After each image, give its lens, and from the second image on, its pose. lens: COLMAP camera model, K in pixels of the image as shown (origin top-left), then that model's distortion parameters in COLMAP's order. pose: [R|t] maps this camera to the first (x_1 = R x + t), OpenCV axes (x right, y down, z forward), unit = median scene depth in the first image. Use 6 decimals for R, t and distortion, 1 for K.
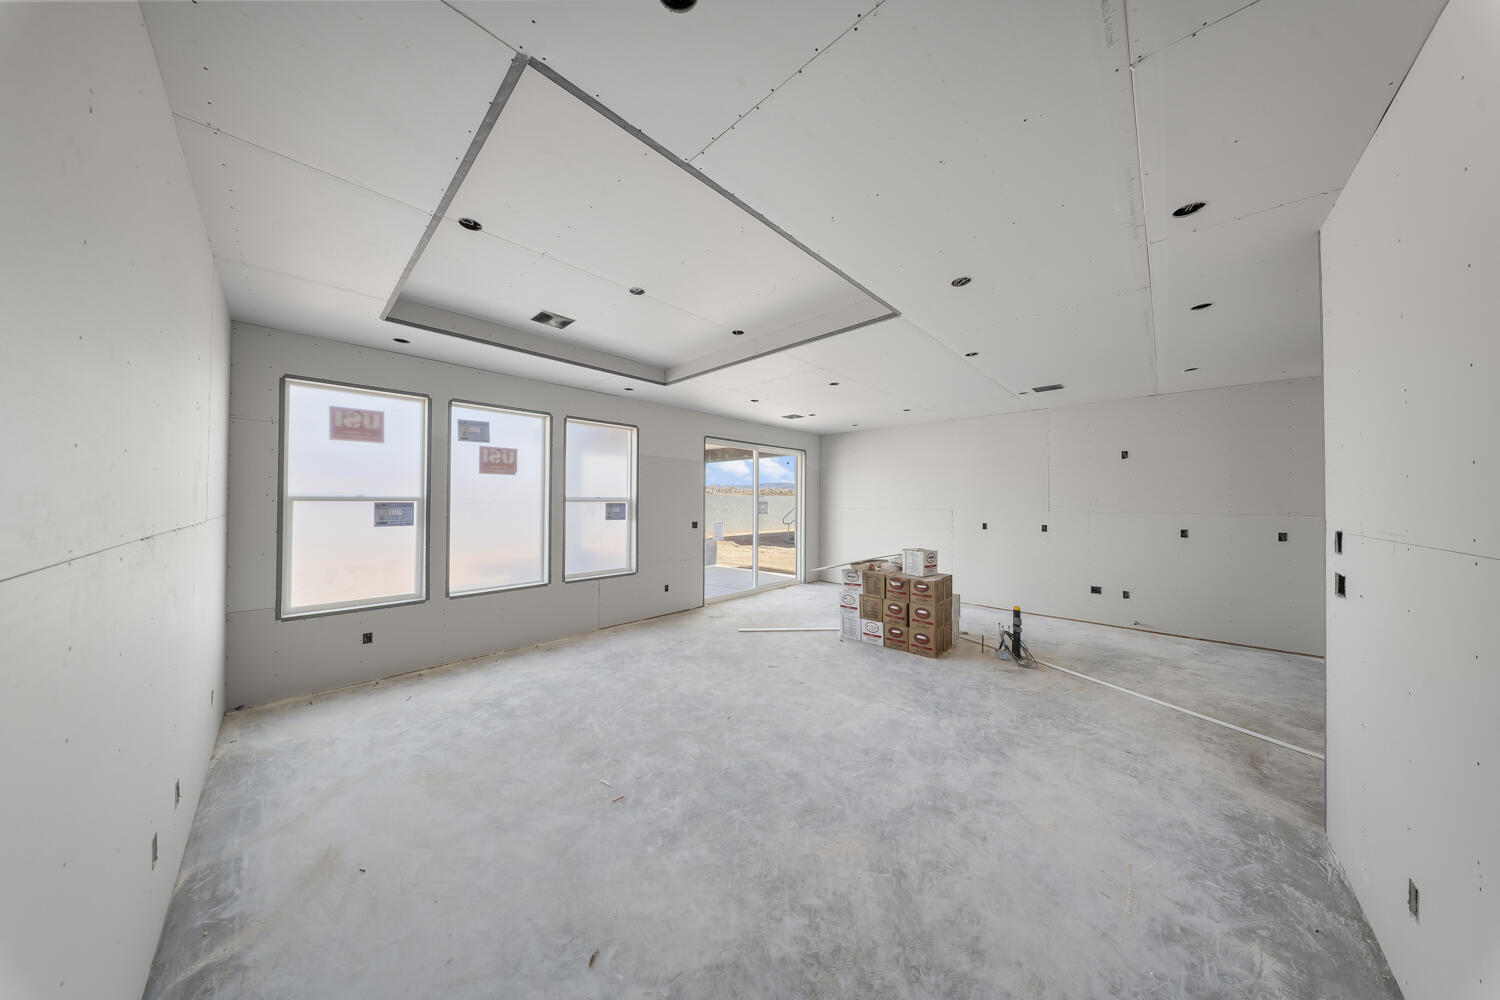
lens RADIAL K [[439.4, 0, 741.9], [0, 439.4, 499.4], [0, 0, 1]] dist [-0.001347, -0.000978]
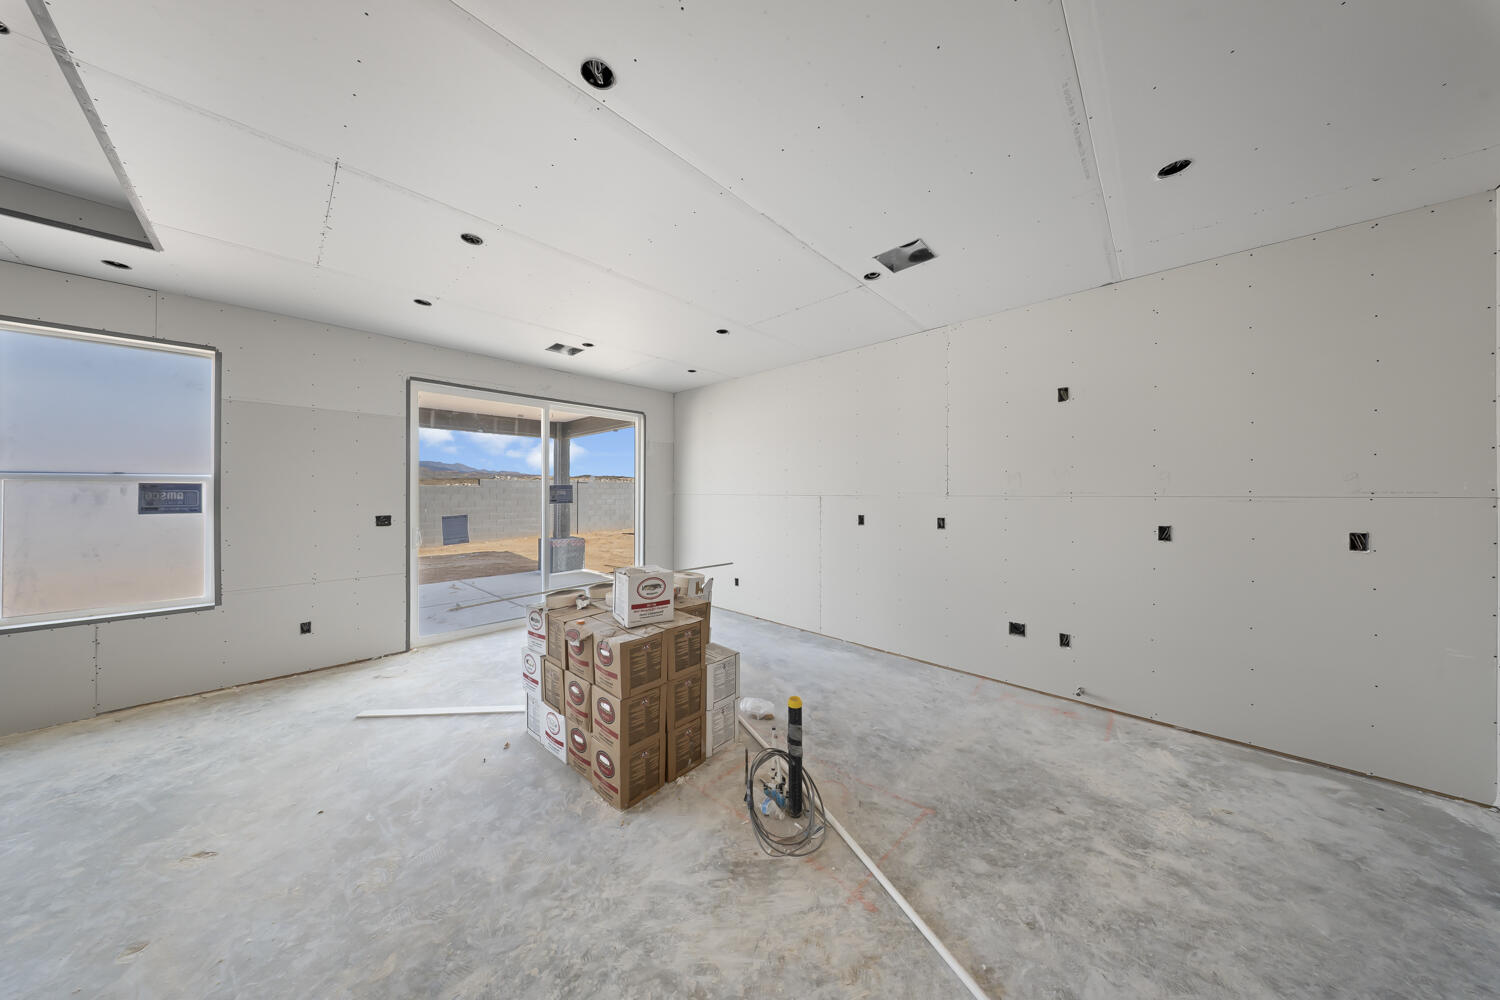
lens RADIAL K [[439.4, 0, 751.8], [0, 439.4, 498.5], [0, 0, 1]] dist [-0.001347, -0.000978]
pose [[0.999849, -0.004539, 0.016782, 0.542499], [0.004258, 0.999851, 0.016732, 0.026013], [-0.016855, -0.016658, 0.999719, 0.517679]]
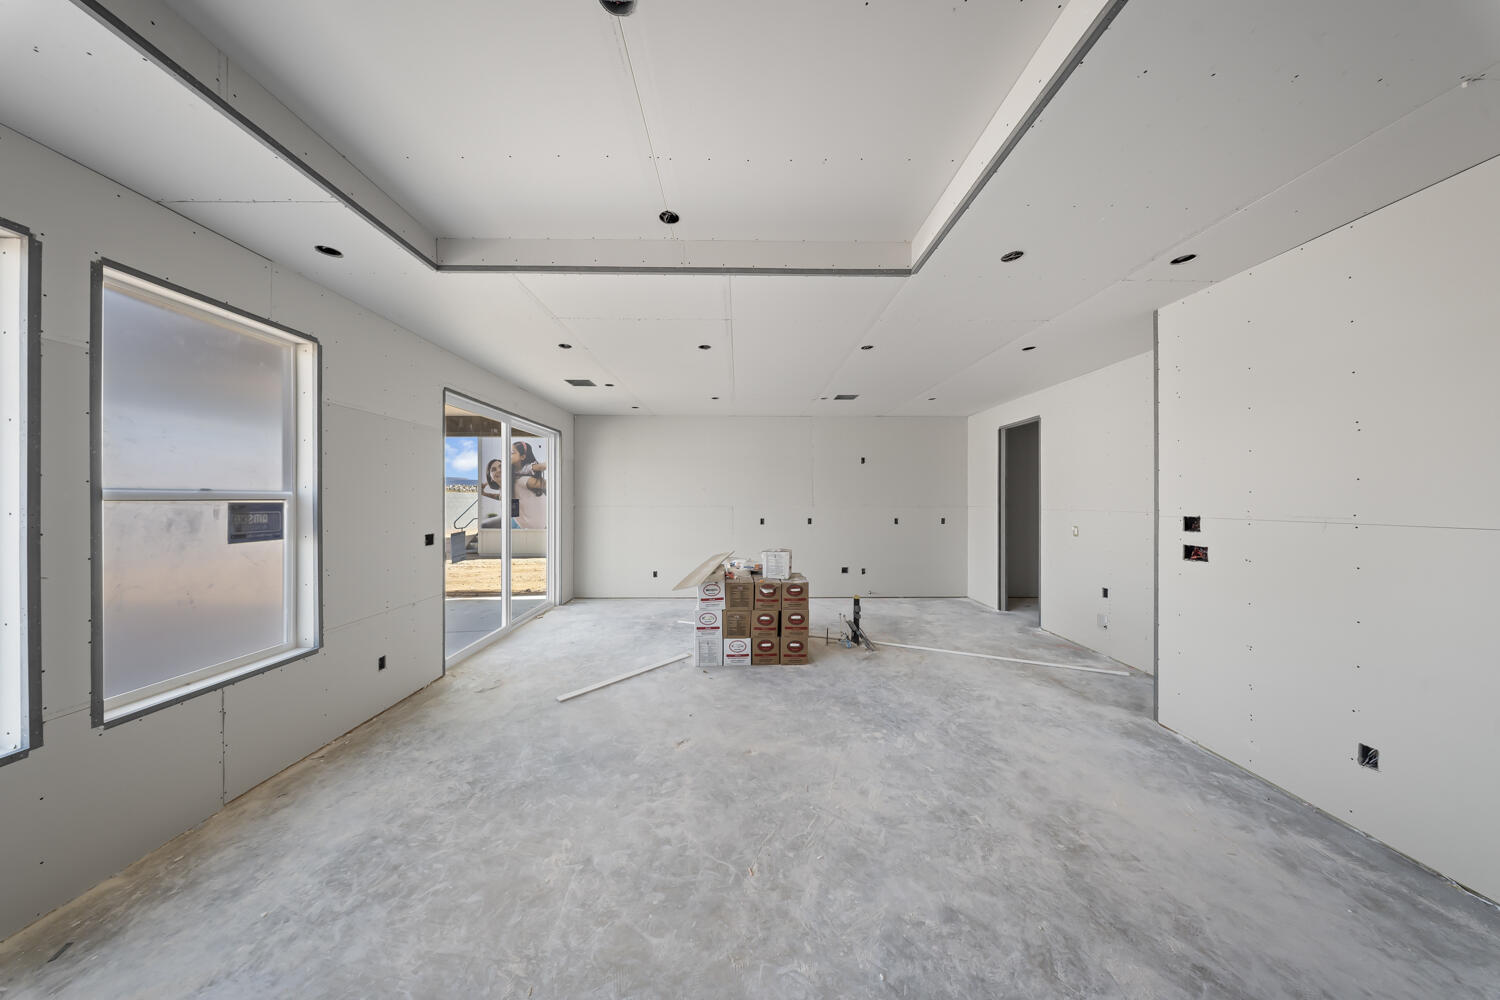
lens RADIAL K [[439.4, 0, 744.0], [0, 439.4, 501.2], [0, 0, 1]] dist [-0.001347, -0.000978]
pose [[0.707737, -0.008524, 0.706425, -0.304257], [-0.000772, 0.999917, 0.012838, 0.000930], [-0.706476, -0.009631, 0.707672, 0.413972]]
